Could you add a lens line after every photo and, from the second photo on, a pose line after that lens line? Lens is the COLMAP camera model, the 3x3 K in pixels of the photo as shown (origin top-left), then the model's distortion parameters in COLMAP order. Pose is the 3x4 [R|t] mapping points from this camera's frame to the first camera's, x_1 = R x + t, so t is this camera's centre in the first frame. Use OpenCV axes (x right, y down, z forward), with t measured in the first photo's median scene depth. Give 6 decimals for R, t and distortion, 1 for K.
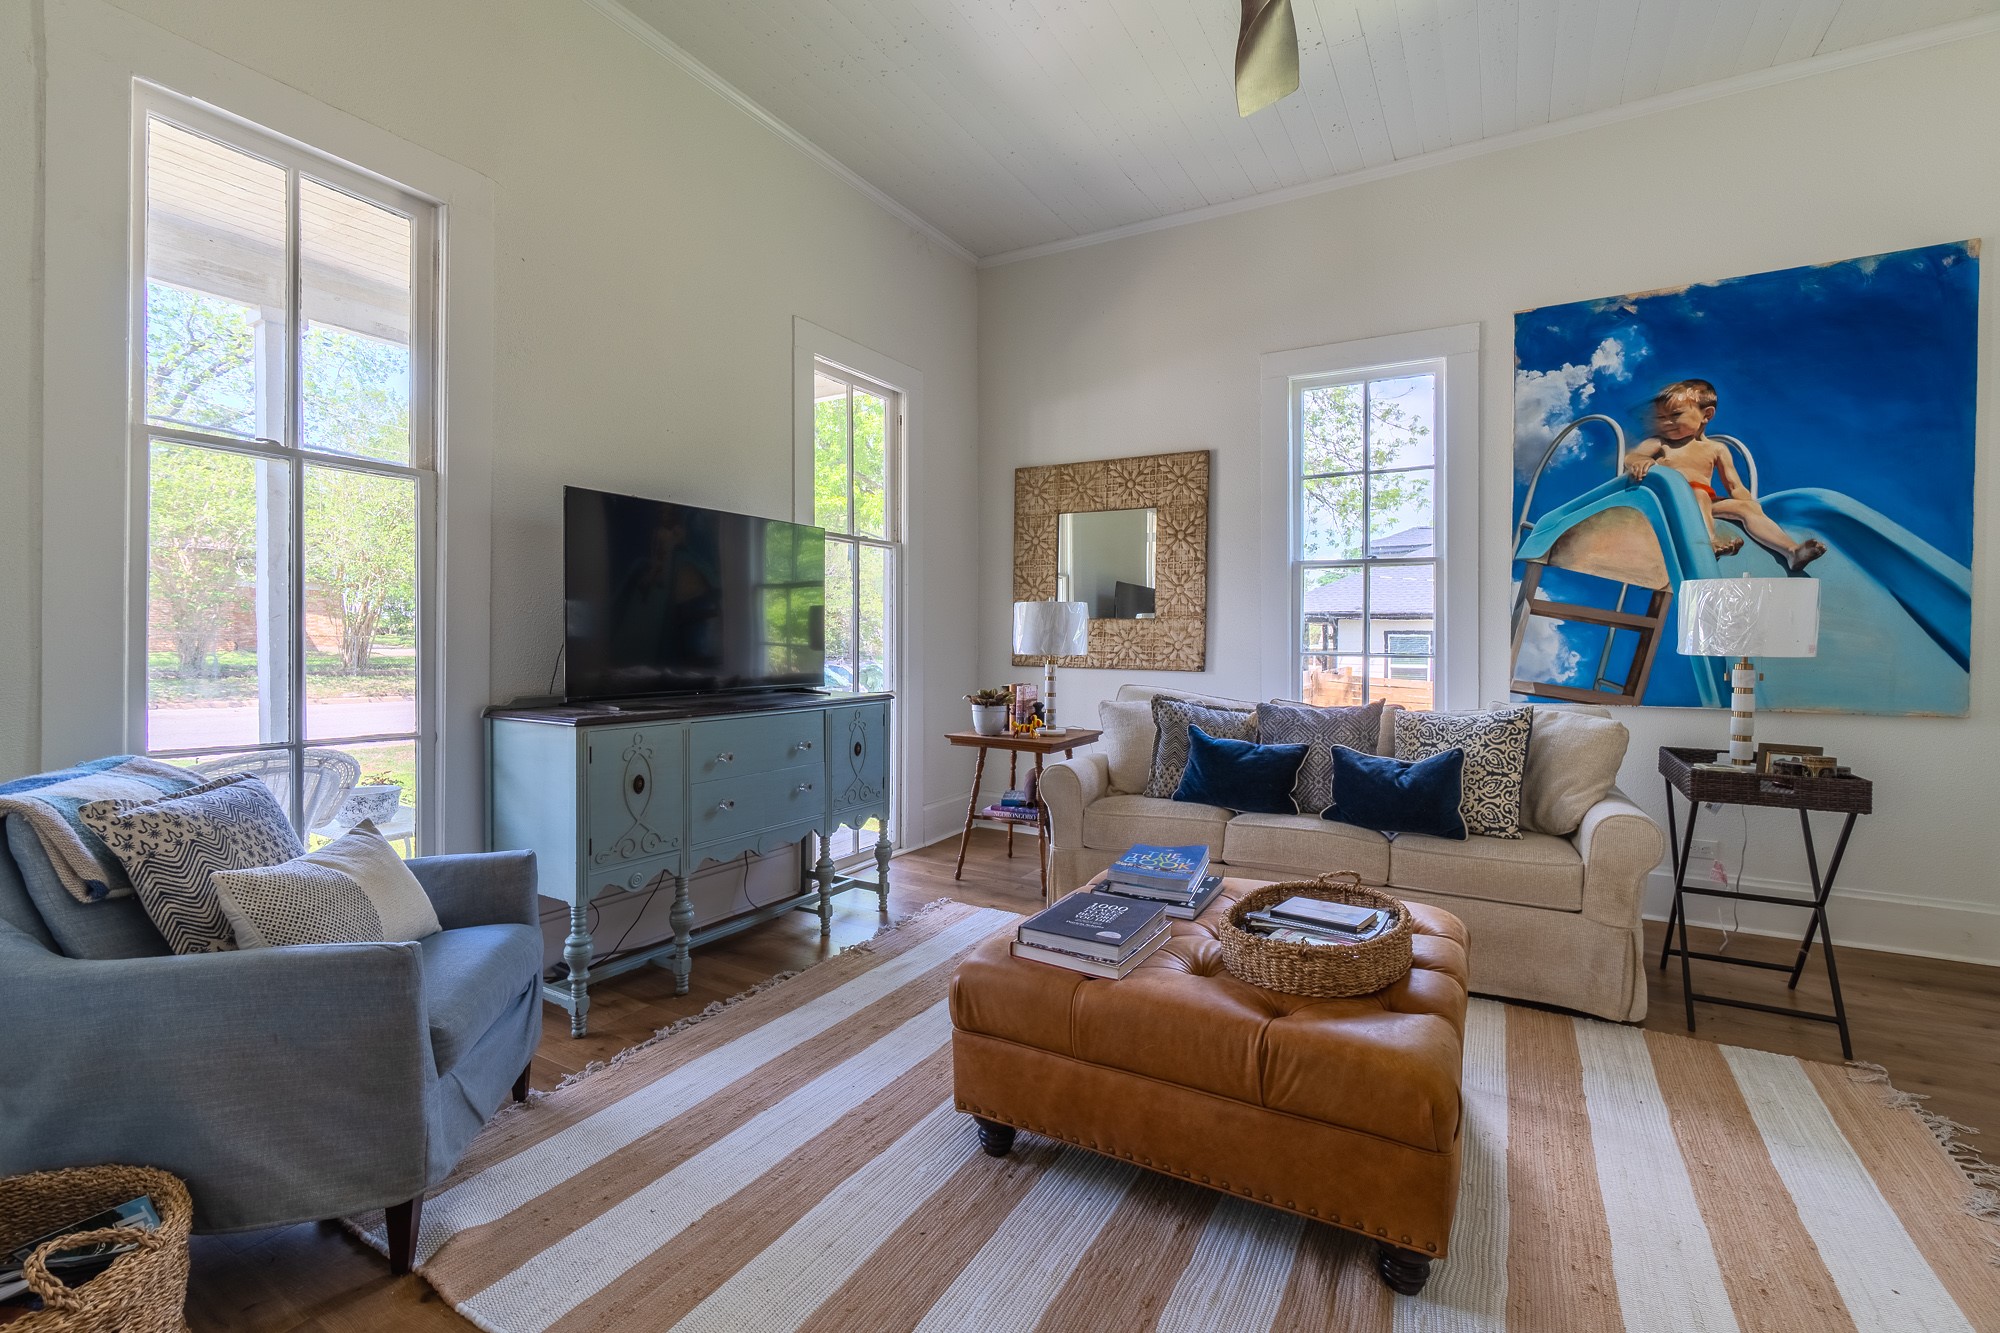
lens RADIAL K [[867.4, 0, 1001.8], [0, 867.4, 659.5], [0, 0, 1]] dist [-0.007978, 0.001432]
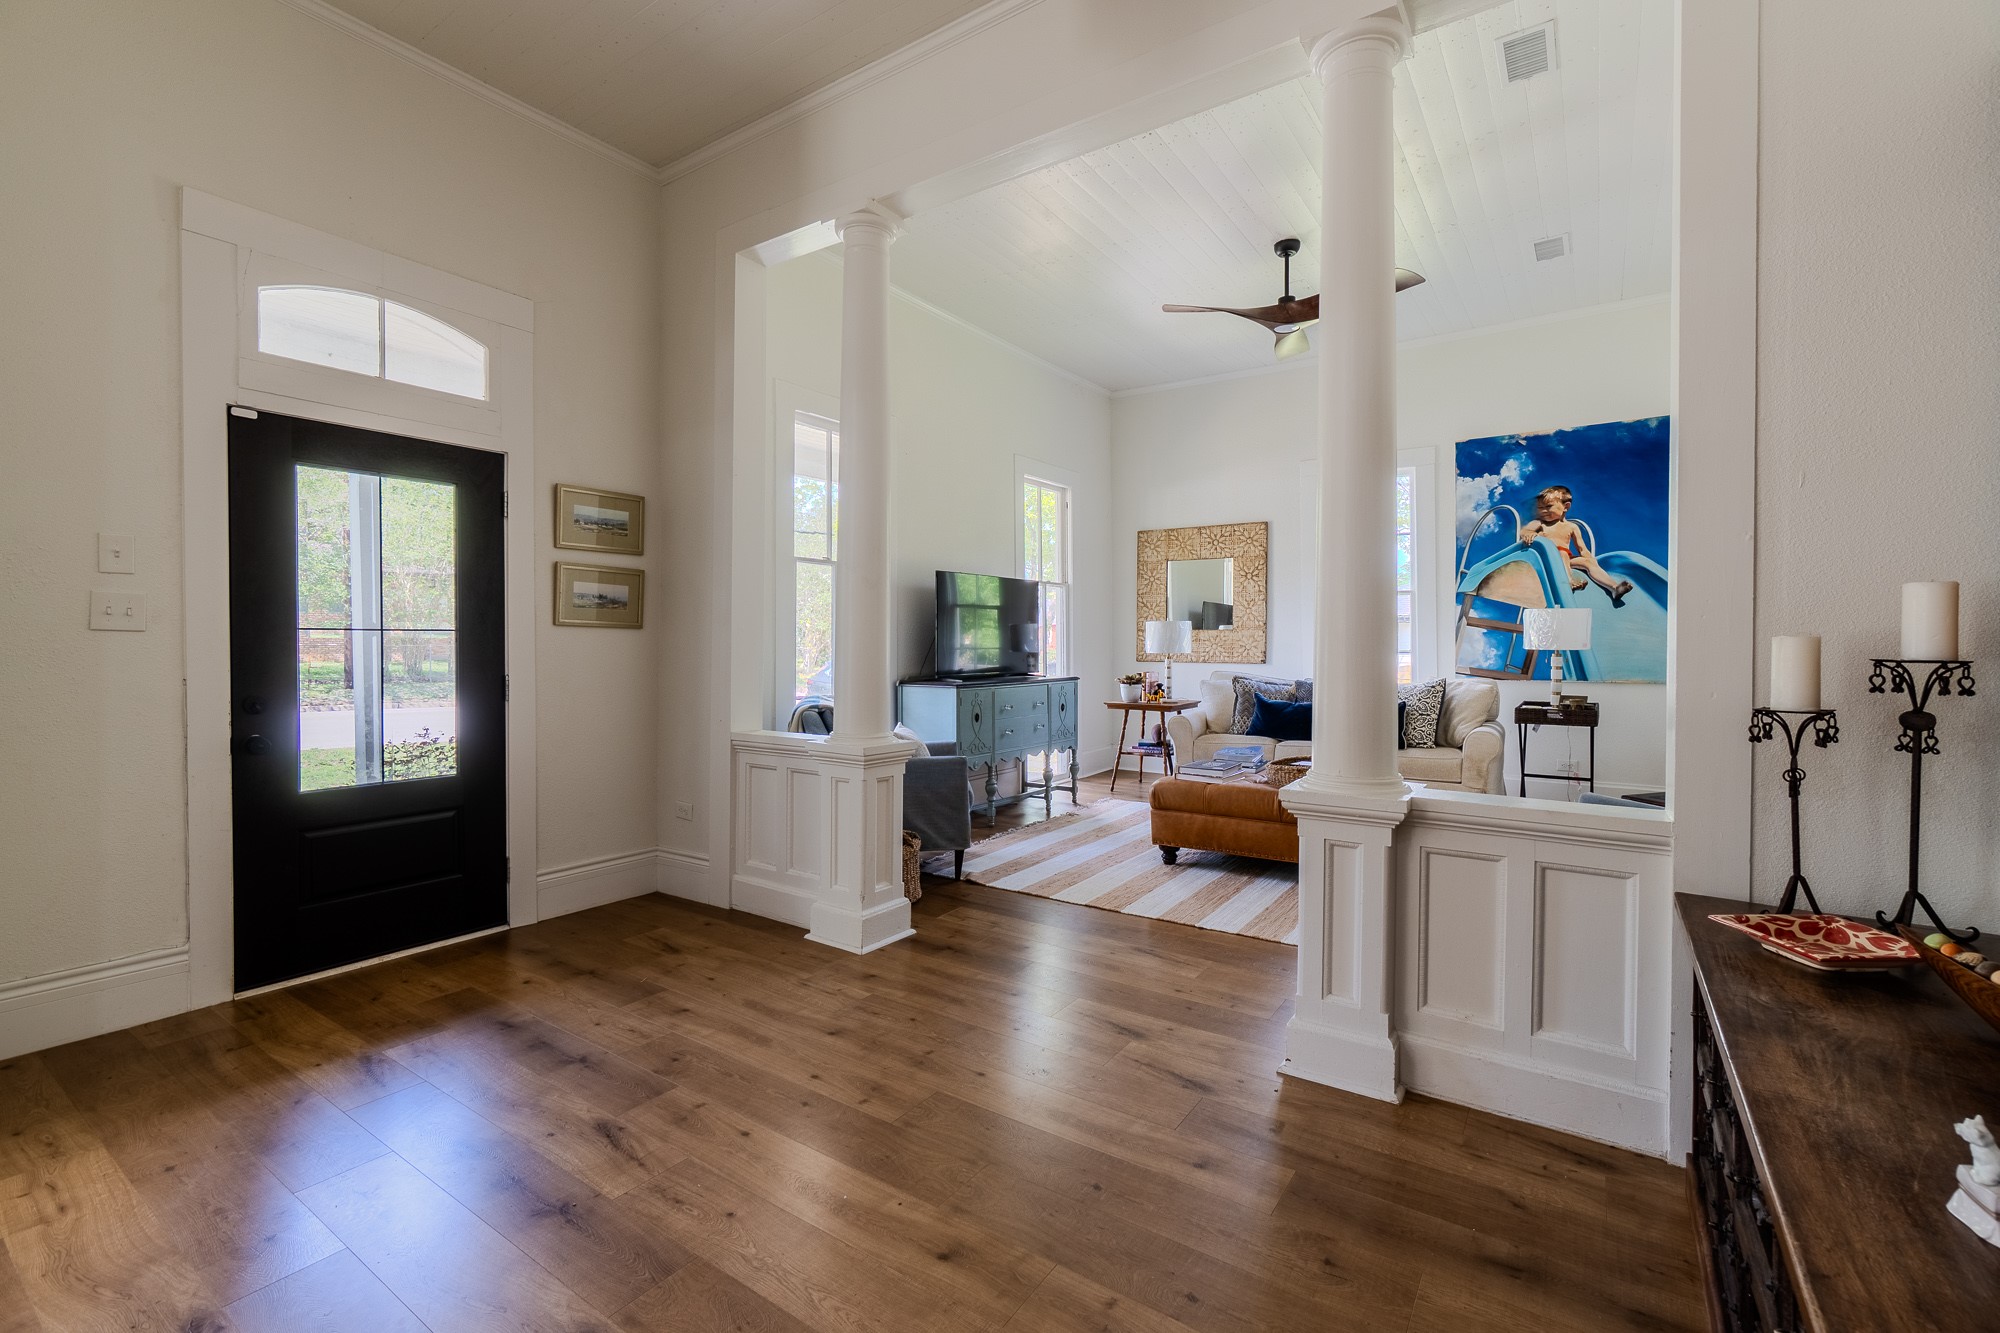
lens RADIAL K [[867.4, 0, 1003.7], [0, 867.4, 662.5], [0, 0, 1]] dist [-0.007978, 0.001432]
pose [[0.996936, -0.007865, -0.077821, -0.146163], [0.007726, 0.999968, -0.002088, 0.014802], [0.077835, 0.001481, 0.996965, -0.753169]]
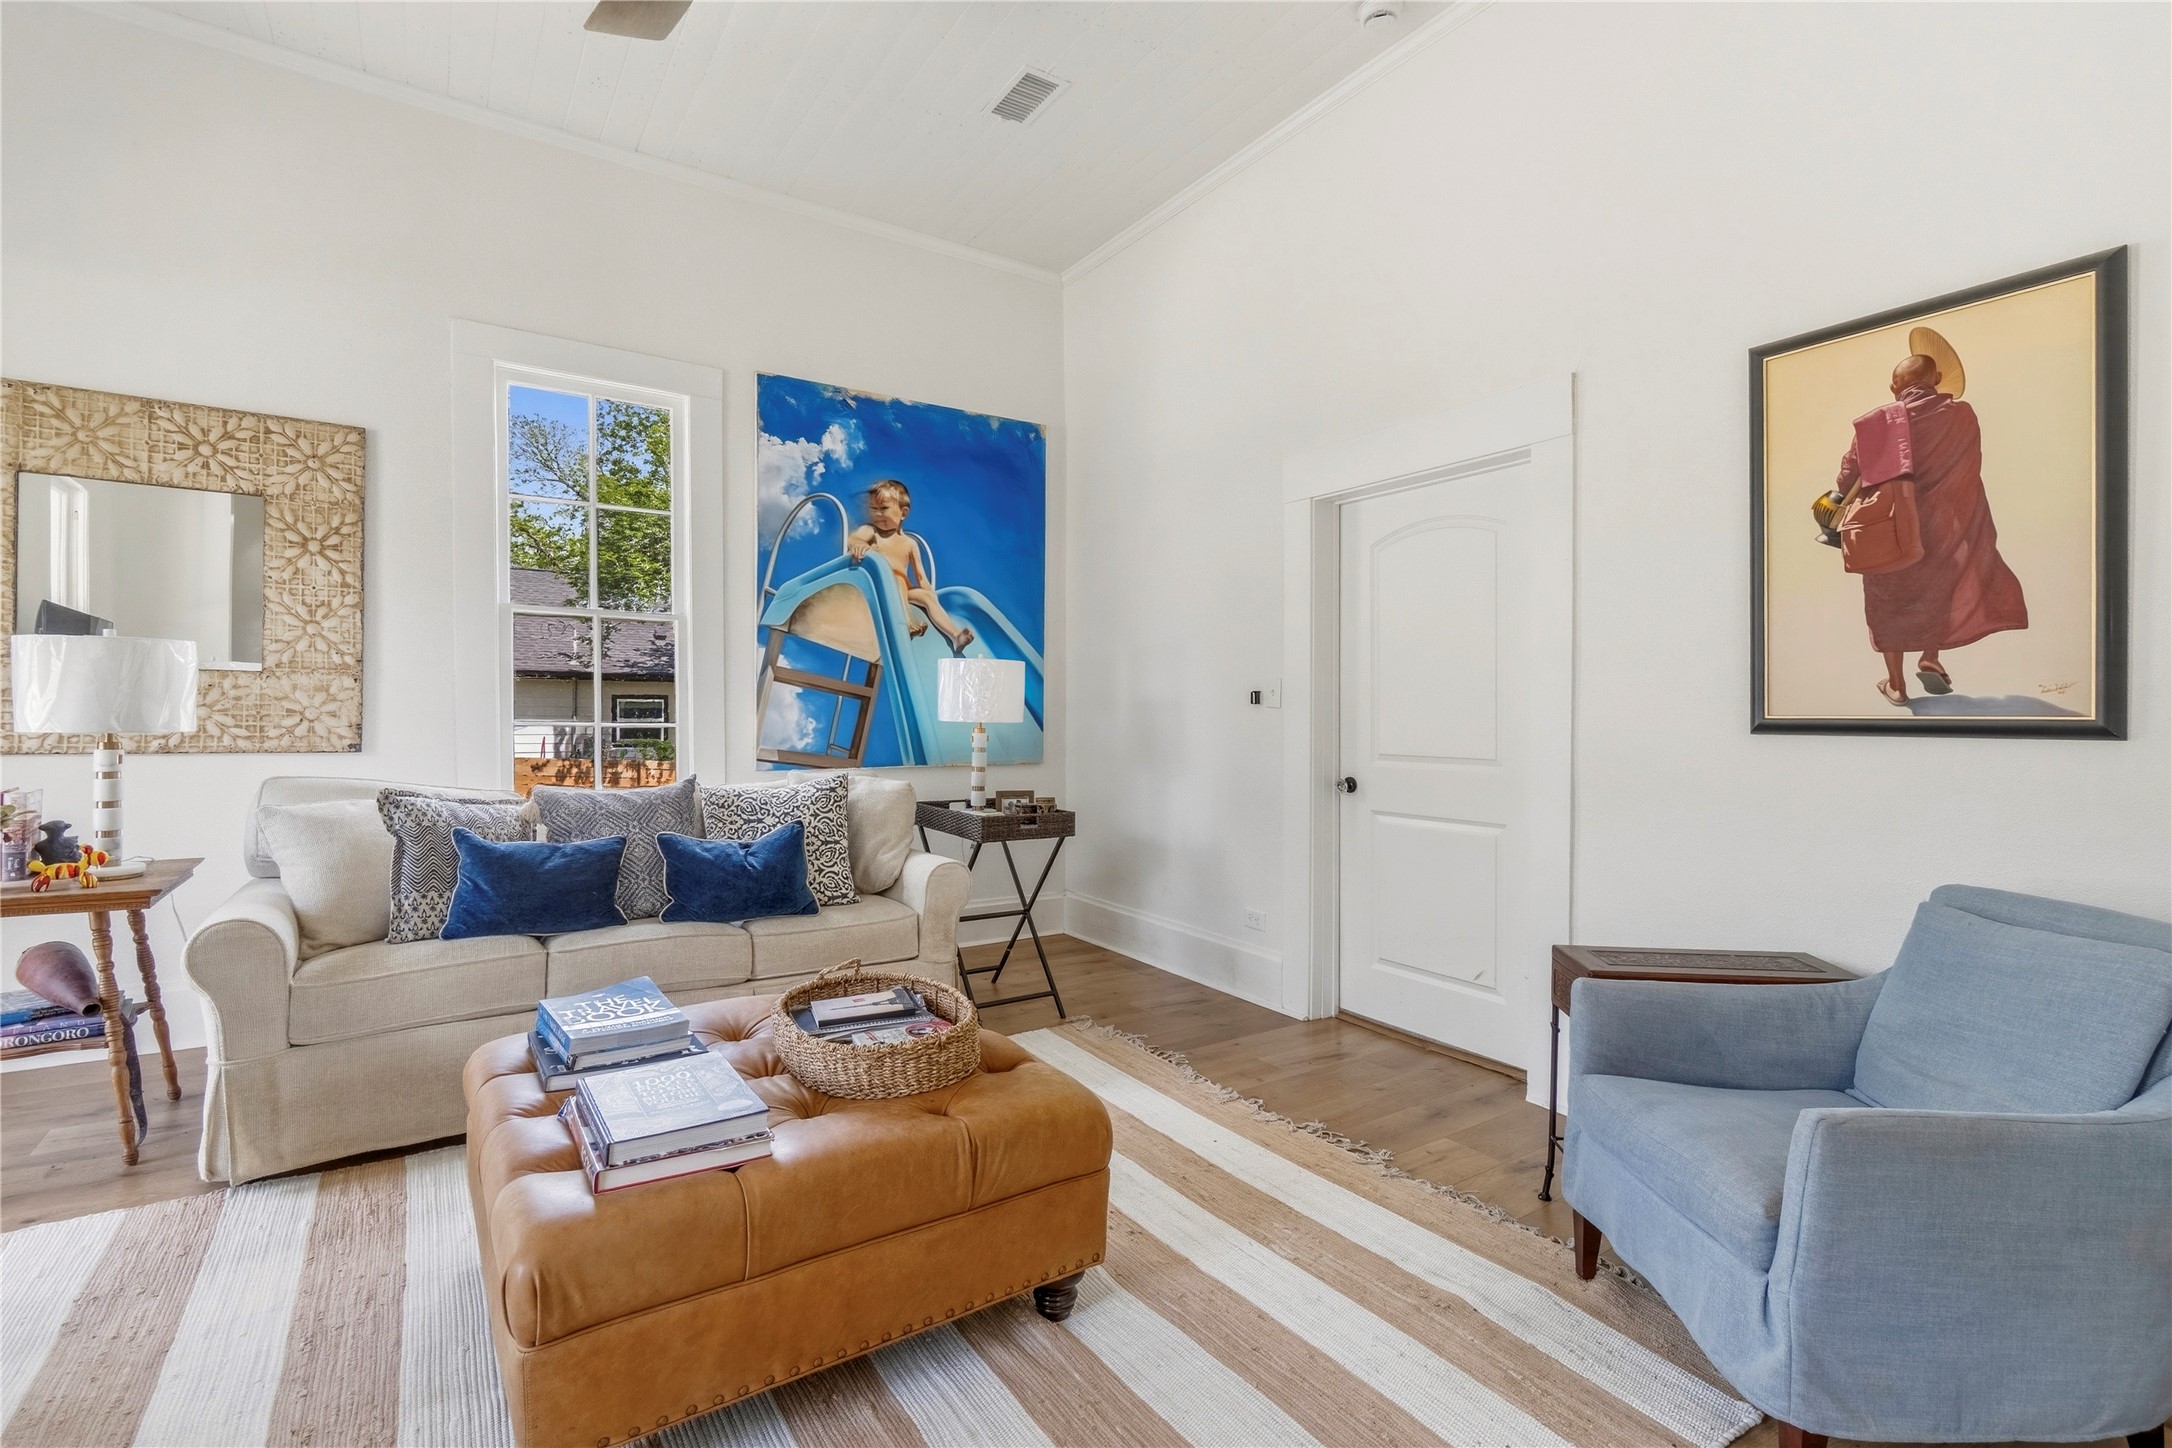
lens RADIAL K [[997.1, 0, 1091.2], [0, 997.1, 724.0], [0, 0, 1]] dist [-0.002437, -0.000285]
pose [[0.445392, -0.014944, 0.895211, -0.270805], [0.013633, 0.999858, 0.009908, -0.010255], [-0.895232, 0.007792, 0.445532, 0.175771]]
